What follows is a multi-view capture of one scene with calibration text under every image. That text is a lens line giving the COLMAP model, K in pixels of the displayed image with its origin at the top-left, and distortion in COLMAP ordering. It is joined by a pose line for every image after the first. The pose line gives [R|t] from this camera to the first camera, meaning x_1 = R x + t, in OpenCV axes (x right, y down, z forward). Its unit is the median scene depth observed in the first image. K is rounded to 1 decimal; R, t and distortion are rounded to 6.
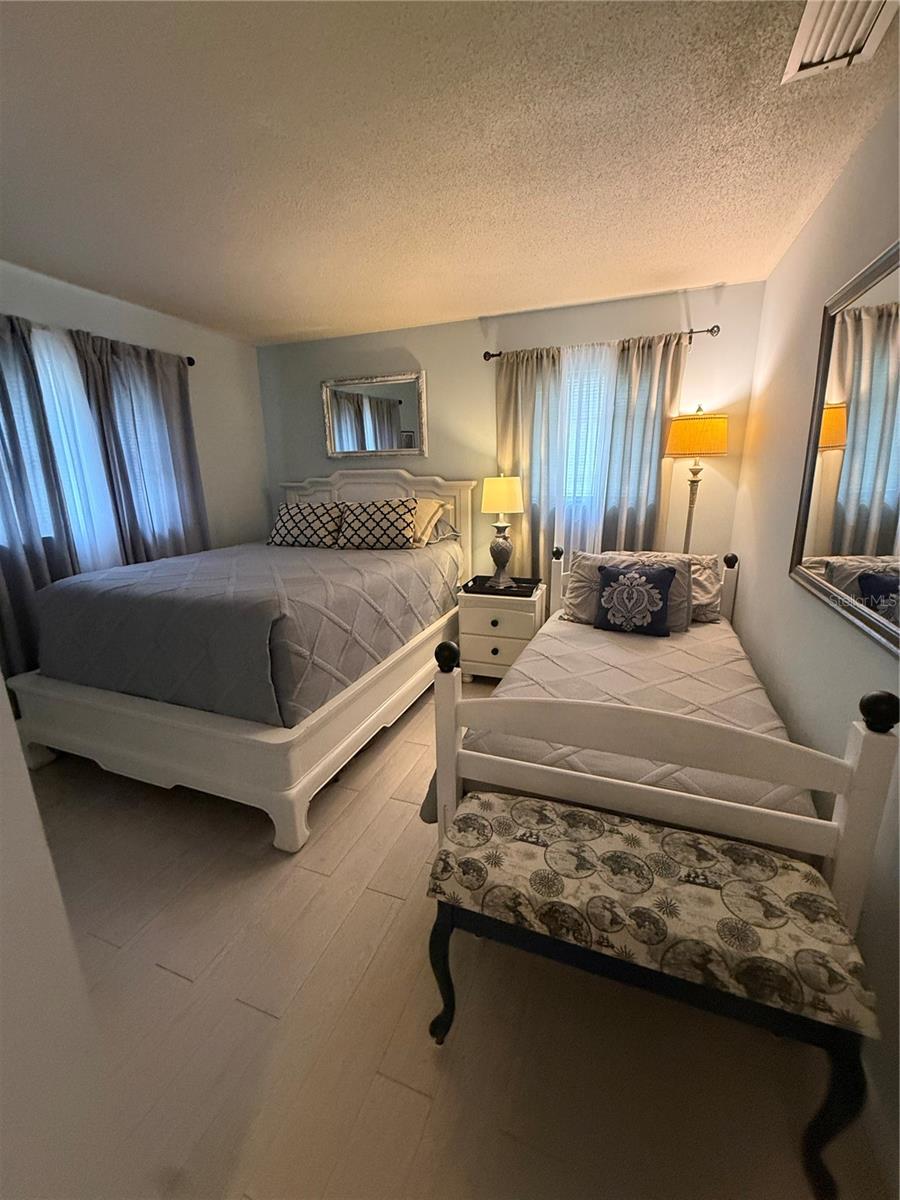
lens RADIAL K [[483.7, 0, 452.0], [0, 483.7, 594.5], [0, 0, 1]] dist [0.004431, -0.000735]
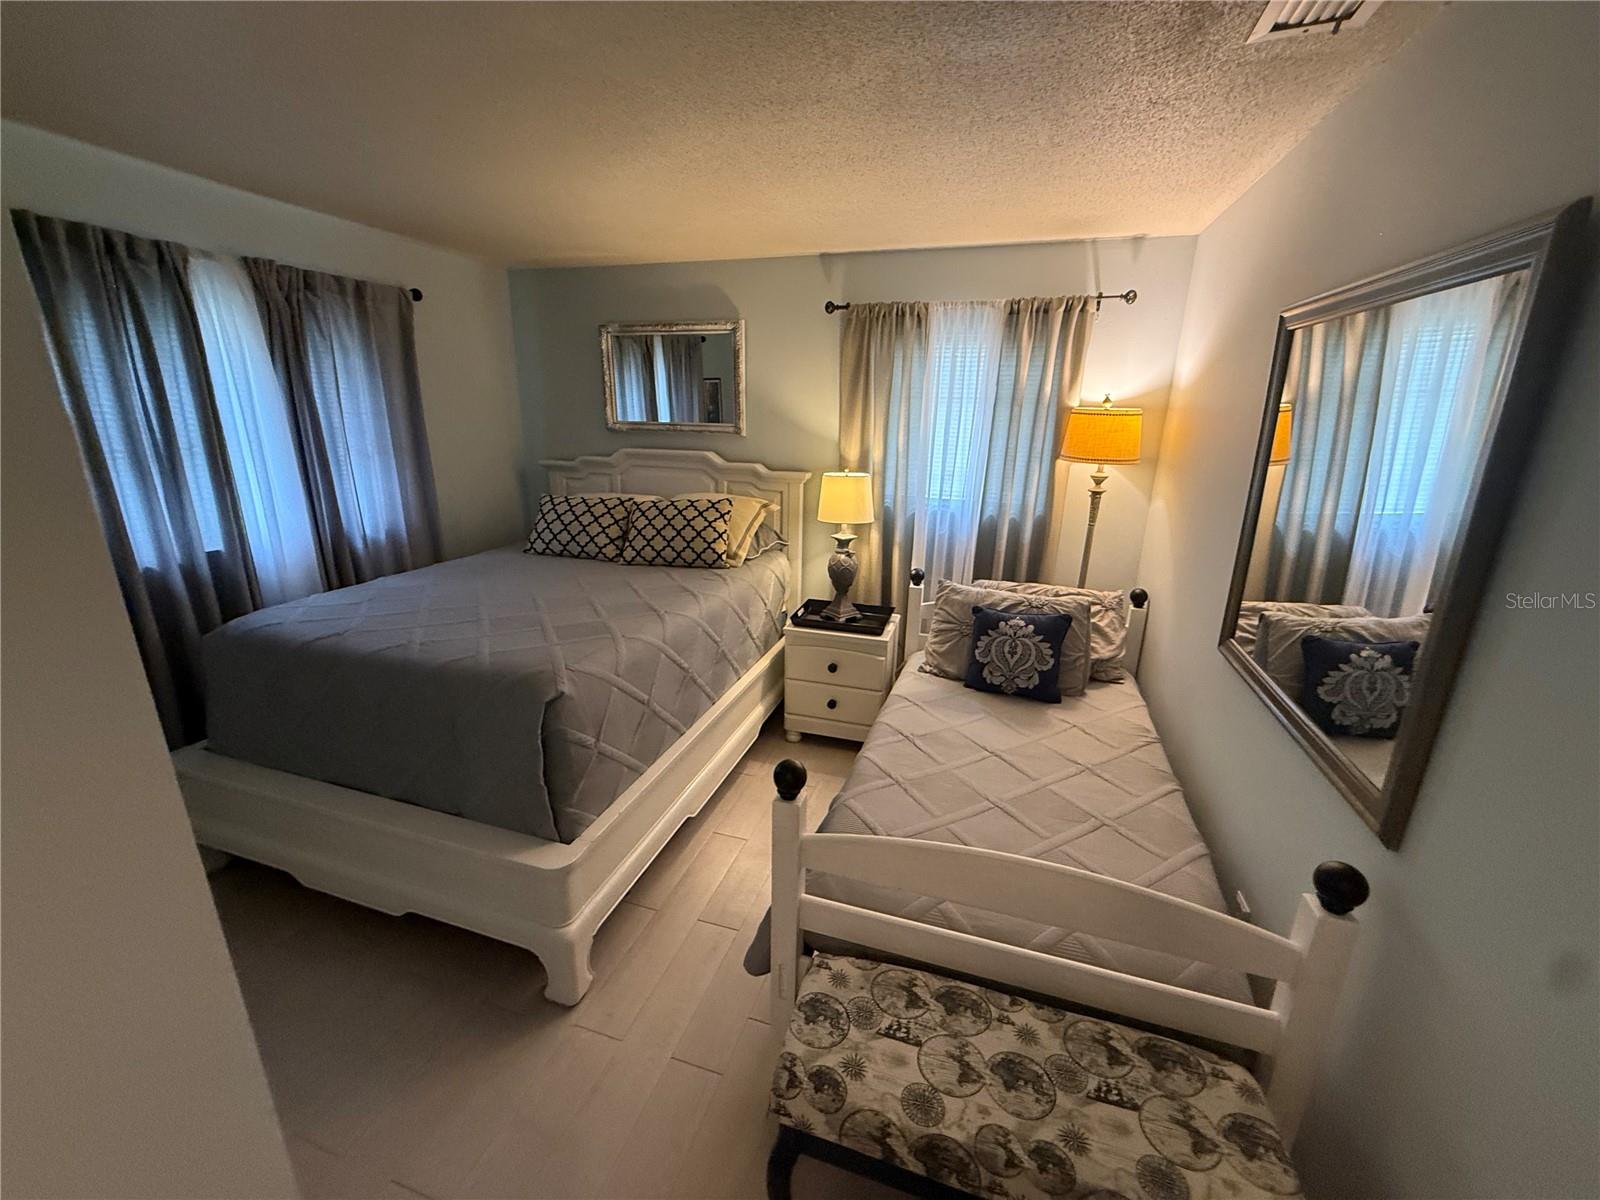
lens RADIAL K [[645.0, 0, 796.8], [0, 645.0, 594.8], [0, 0, 1]] dist [0.004431, -0.000735]
pose [[0.998157, 0.017684, 0.058058, -0.035803], [-0.019785, 0.999162, 0.035828, -0.112427], [-0.057376, -0.036911, 0.997670, -0.000035]]
